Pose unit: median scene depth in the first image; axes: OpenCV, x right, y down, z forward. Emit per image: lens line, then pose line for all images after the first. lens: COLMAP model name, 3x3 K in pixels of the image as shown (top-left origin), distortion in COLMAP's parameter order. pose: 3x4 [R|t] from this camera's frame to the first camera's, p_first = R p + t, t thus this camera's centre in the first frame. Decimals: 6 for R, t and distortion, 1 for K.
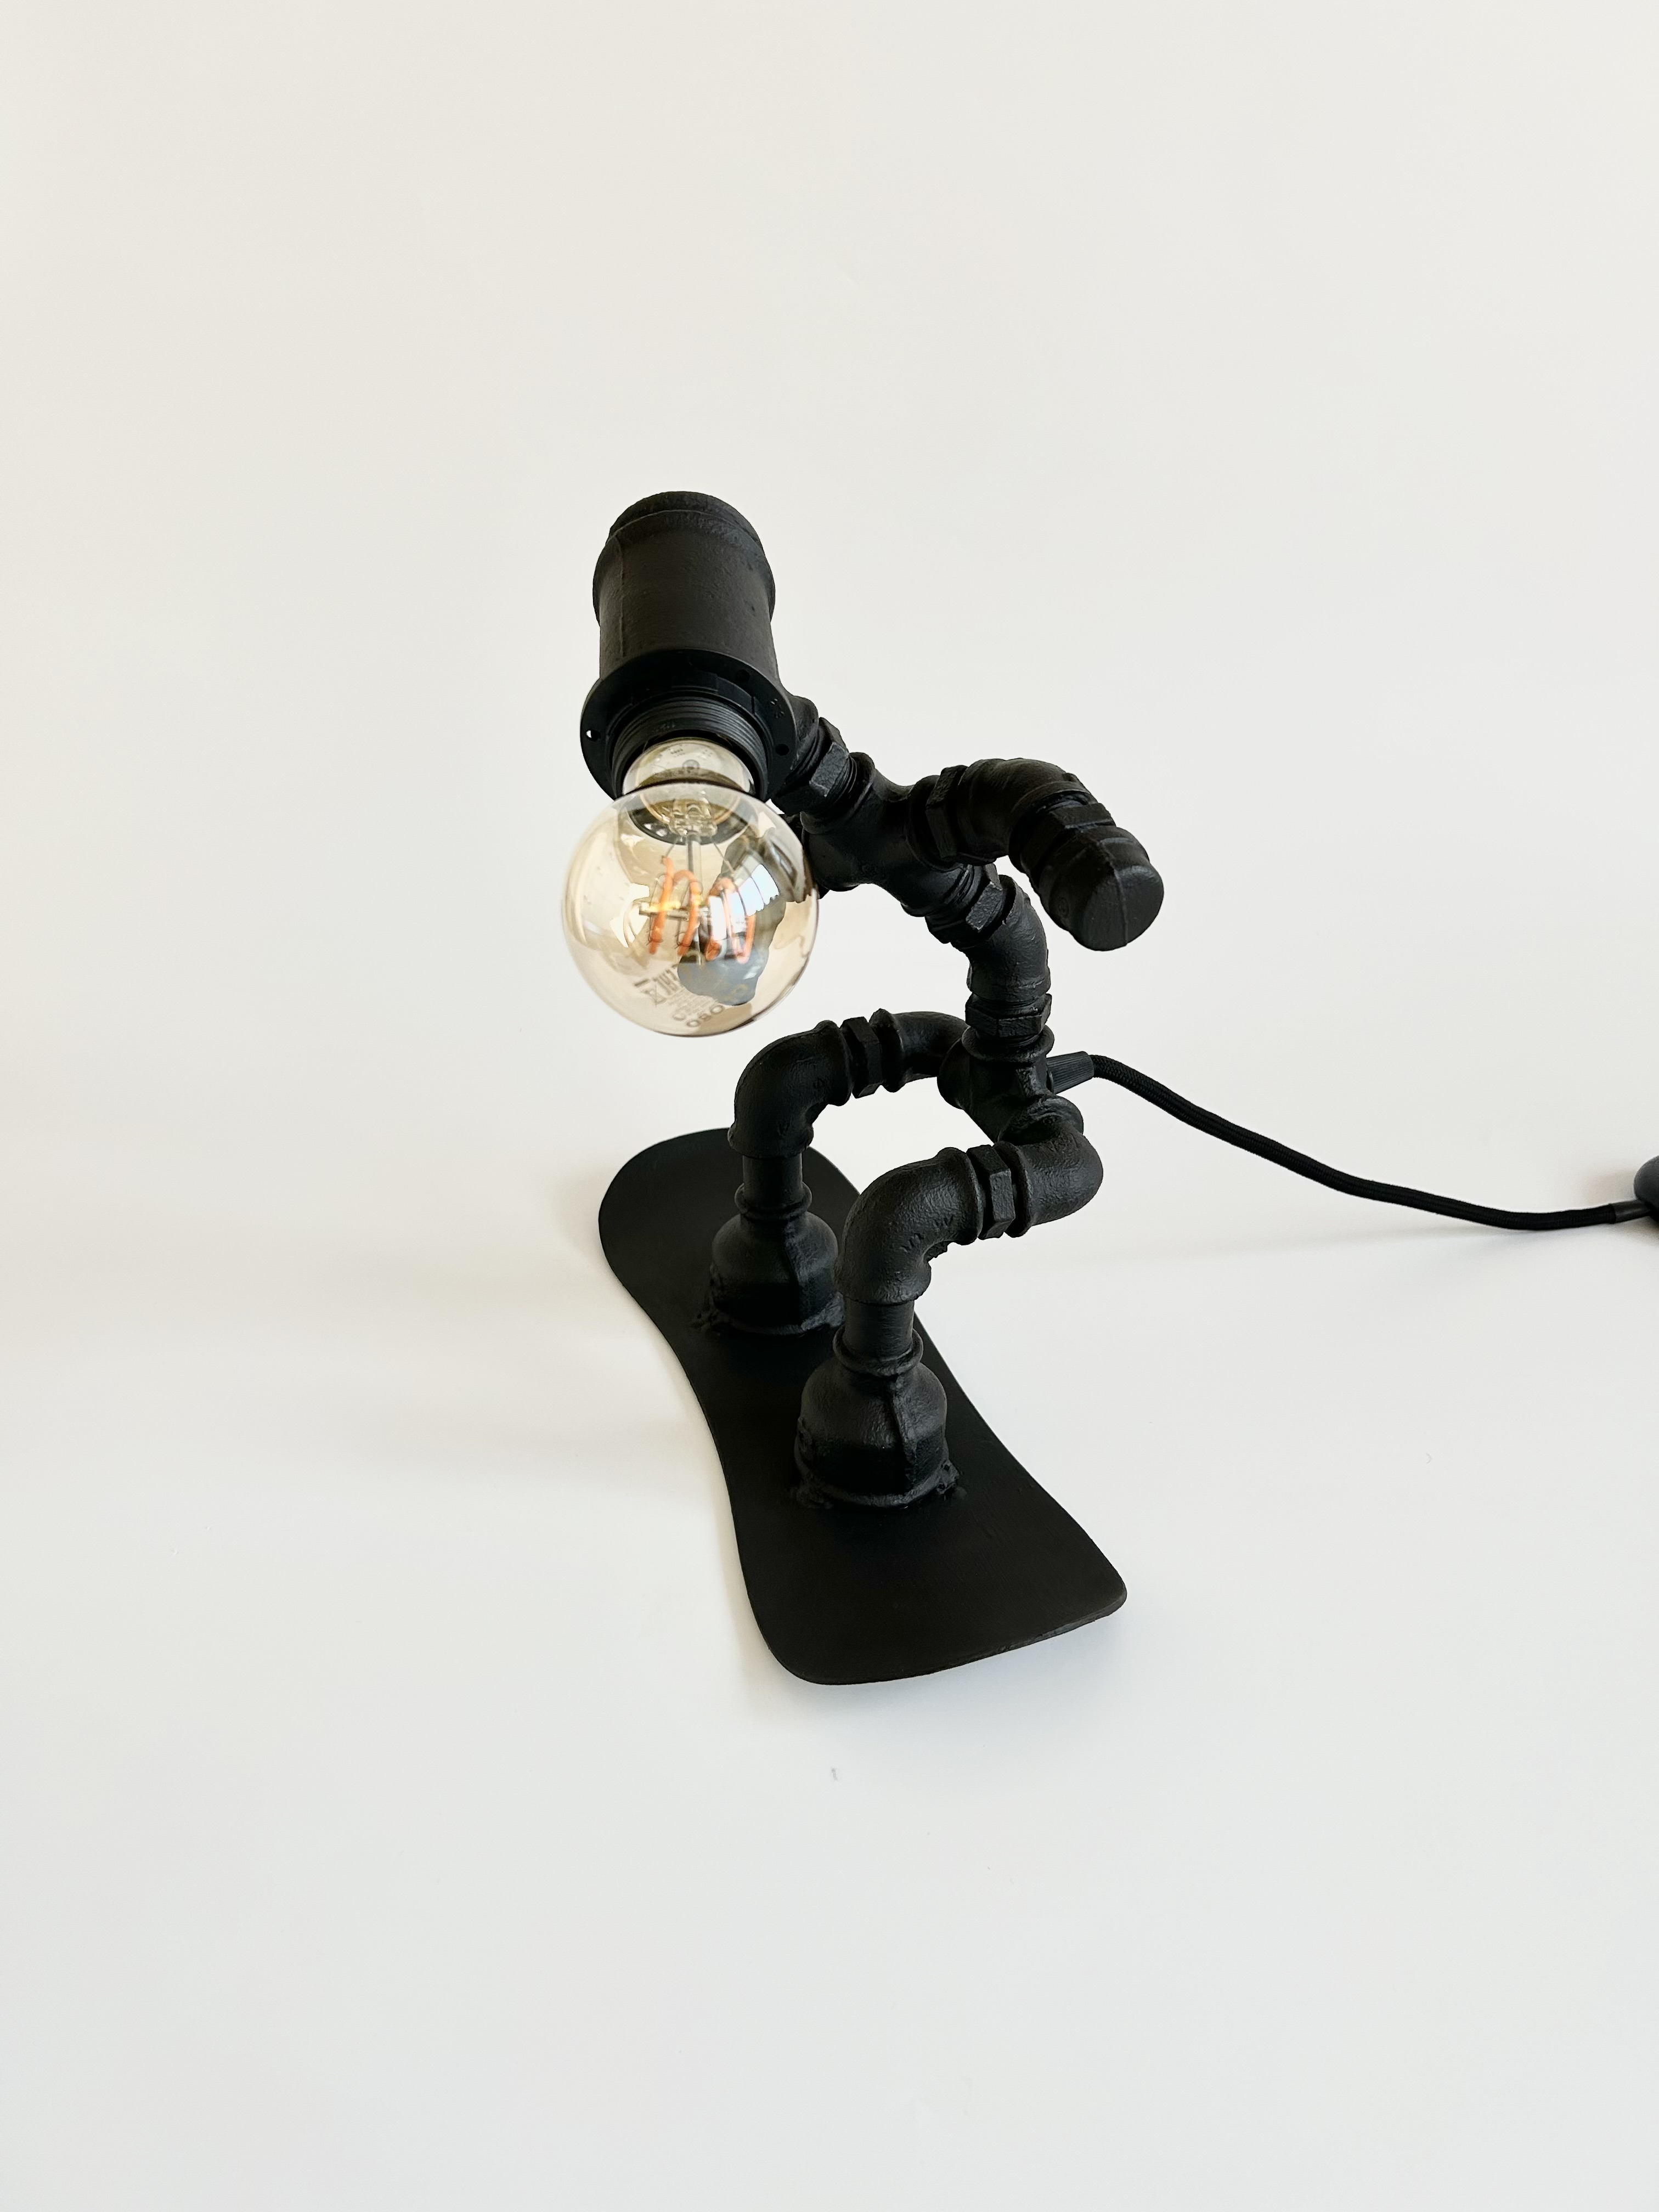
lens RADIAL K [[1726.2, 0, 830.7], [0, 1726.2, 1126.3], [0, 0, 1]] dist [0.032368, -0.084155]
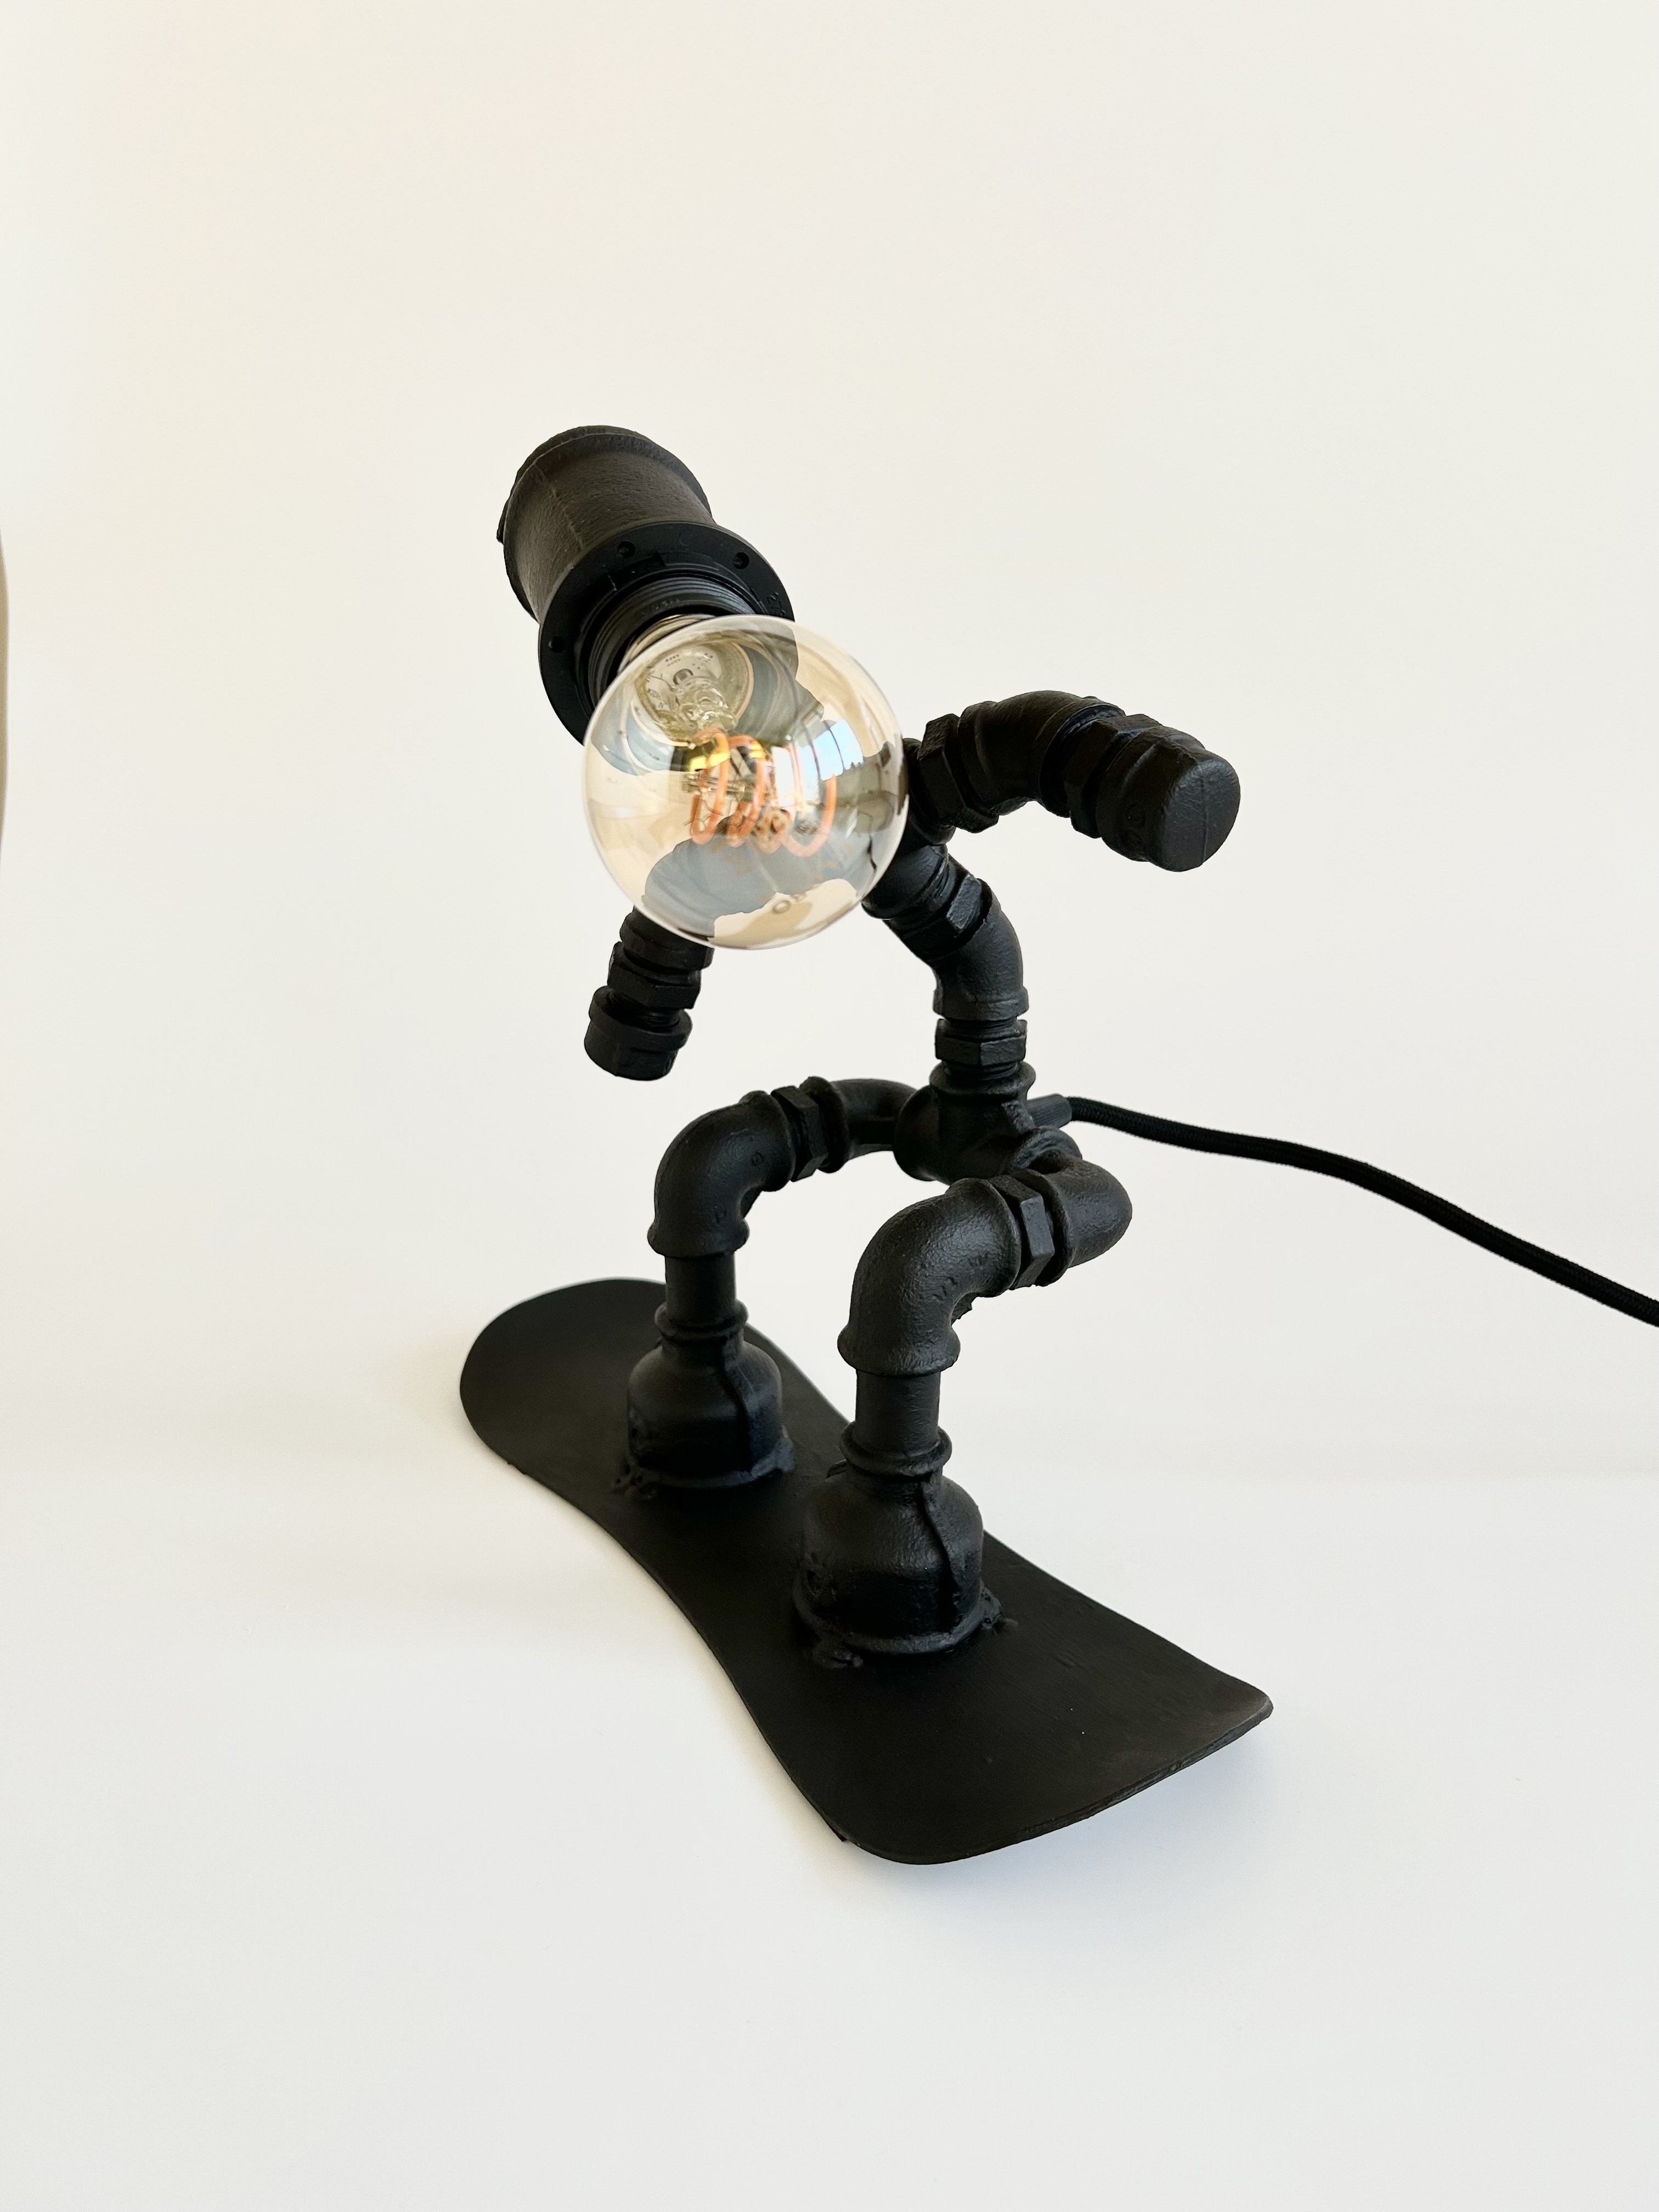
lens RADIAL K [[1726.2, 0, 815.5], [0, 1726.2, 1086.5], [0, 0, 1]] dist [0.032368, -0.084155]
pose [[0.975894, -0.076196, 0.204513, -0.157988], [0.118505, 0.971903, -0.203373, 0.122014], [-0.183270, 0.222706, 0.957504, 0.194142]]
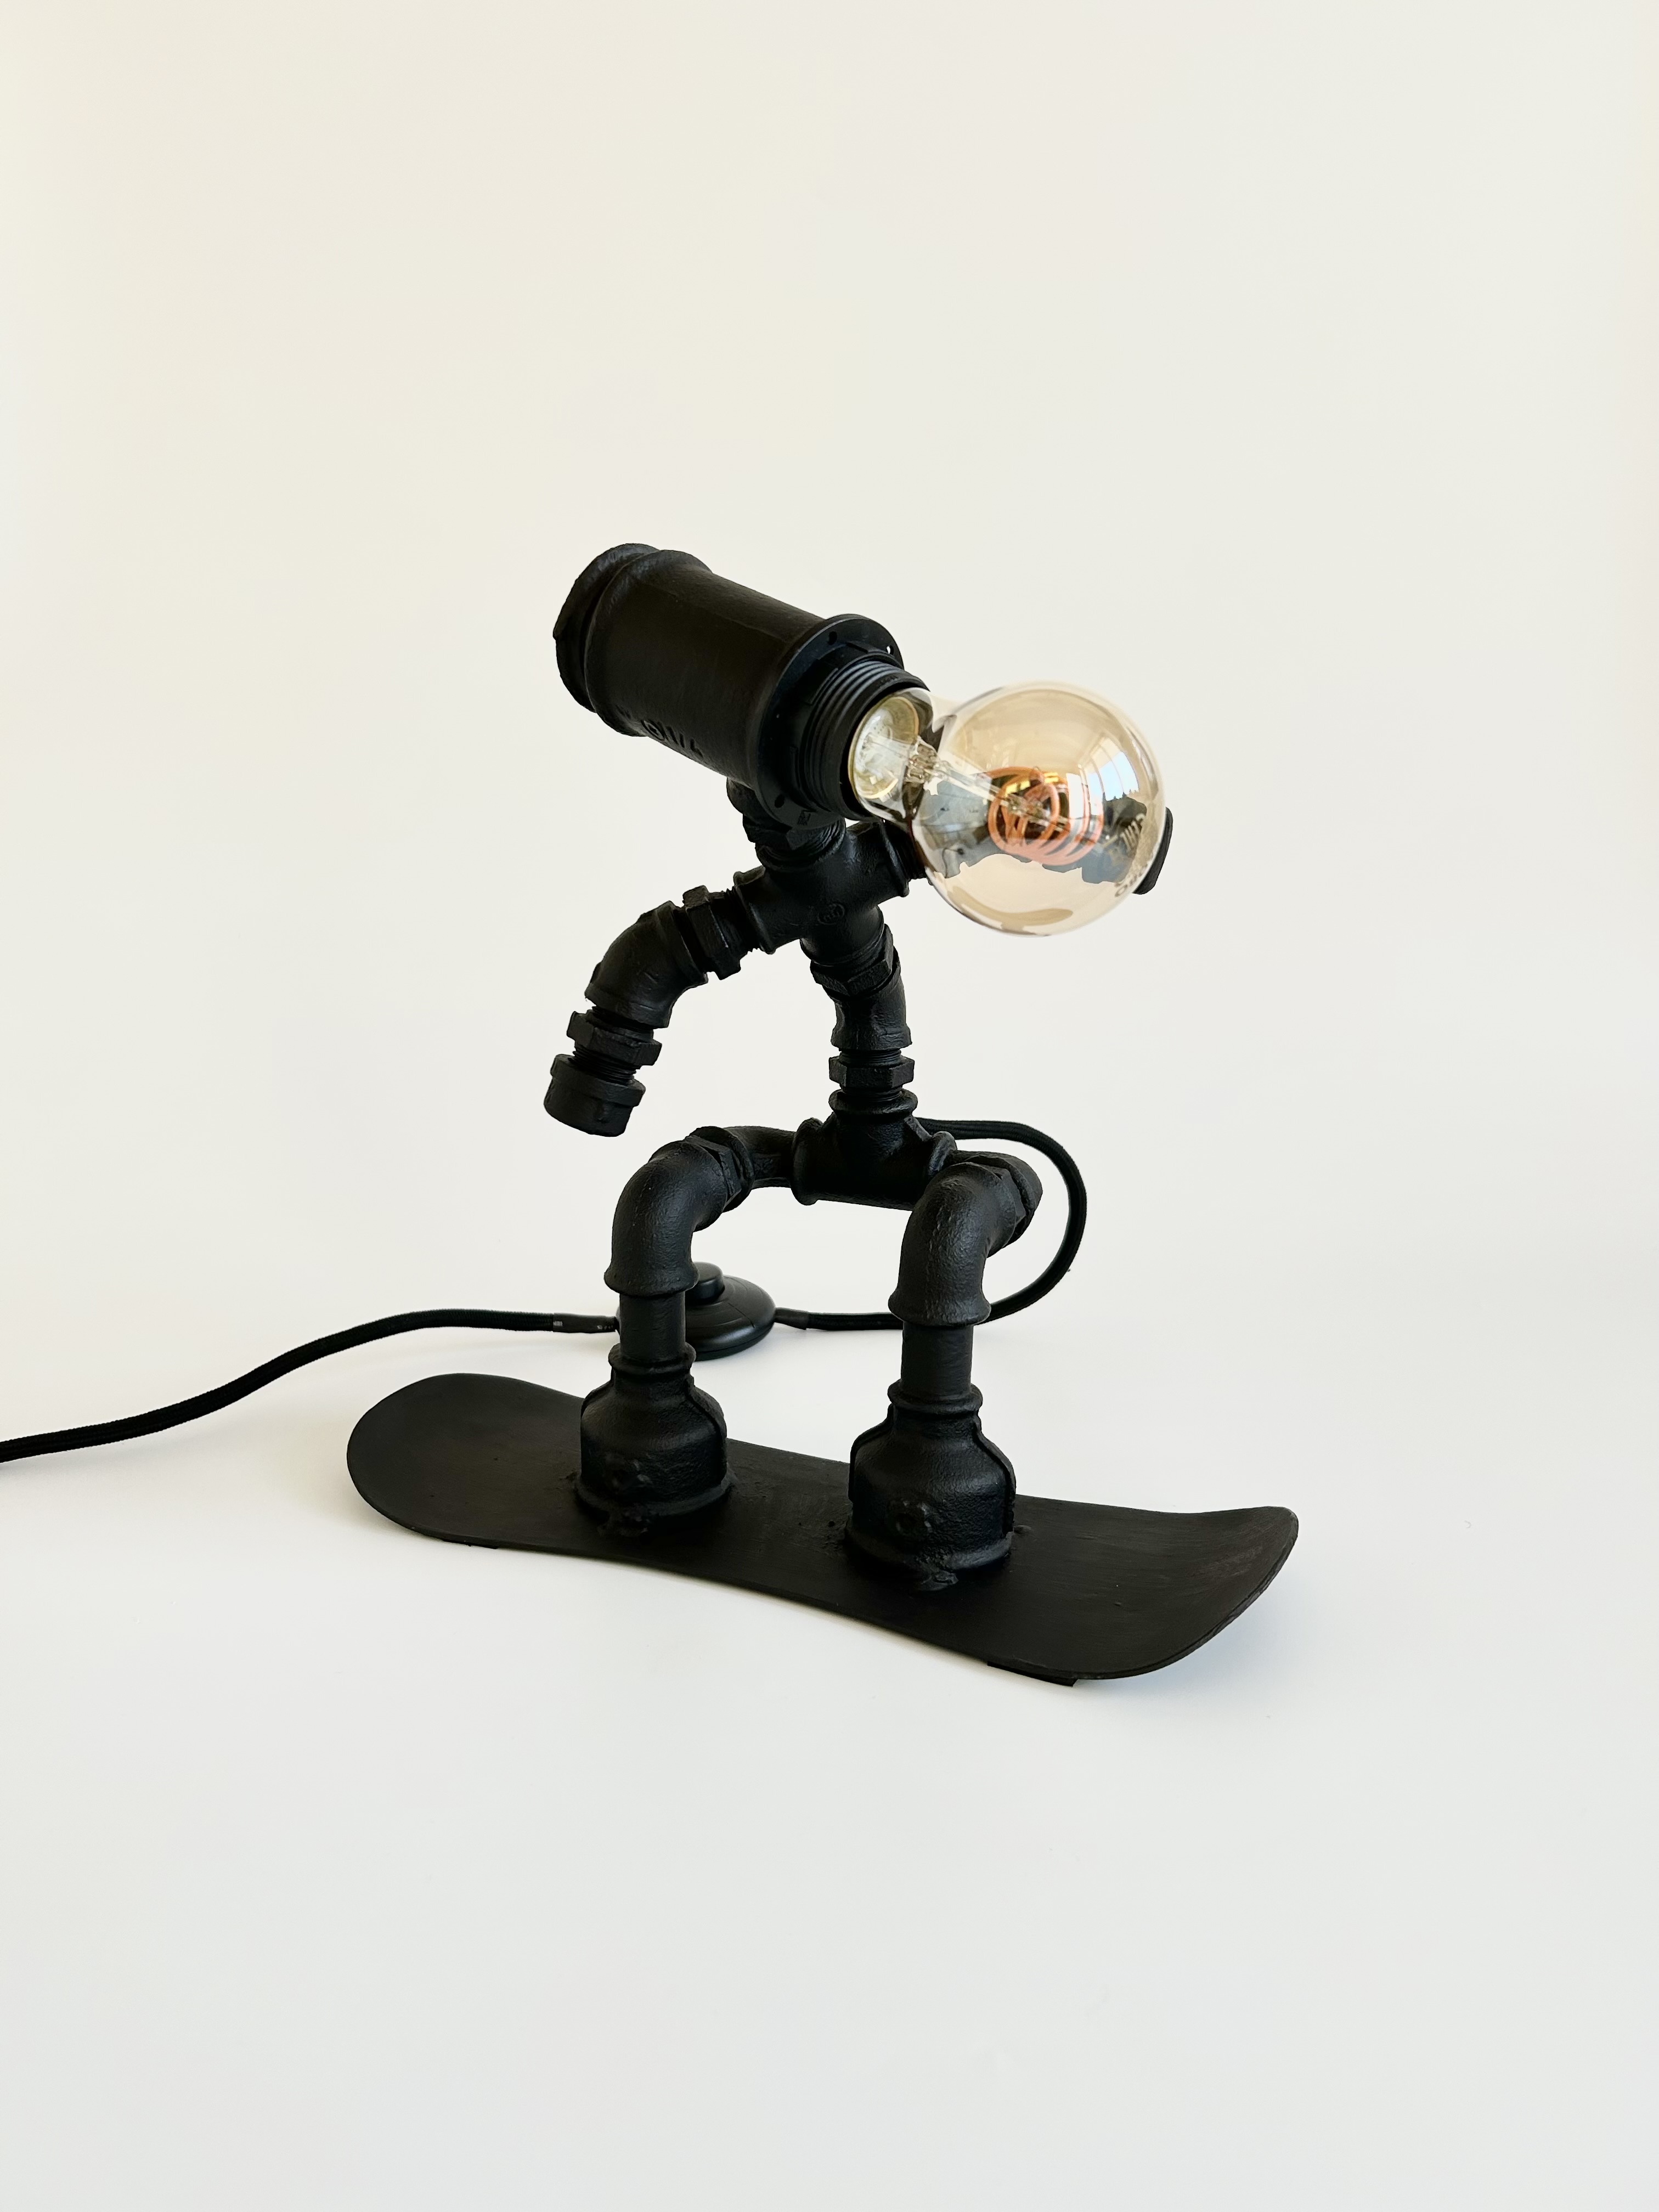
lens RADIAL K [[1726.2, 0, 825.2], [0, 1726.2, 1104.6], [0, 0, 1]] dist [0.032368, -0.084155]
pose [[0.702755, -0.139688, 0.697584, -0.647835], [0.352247, 0.920229, -0.170587, 0.118564], [-0.618108, 0.365603, 0.695900, 0.306160]]
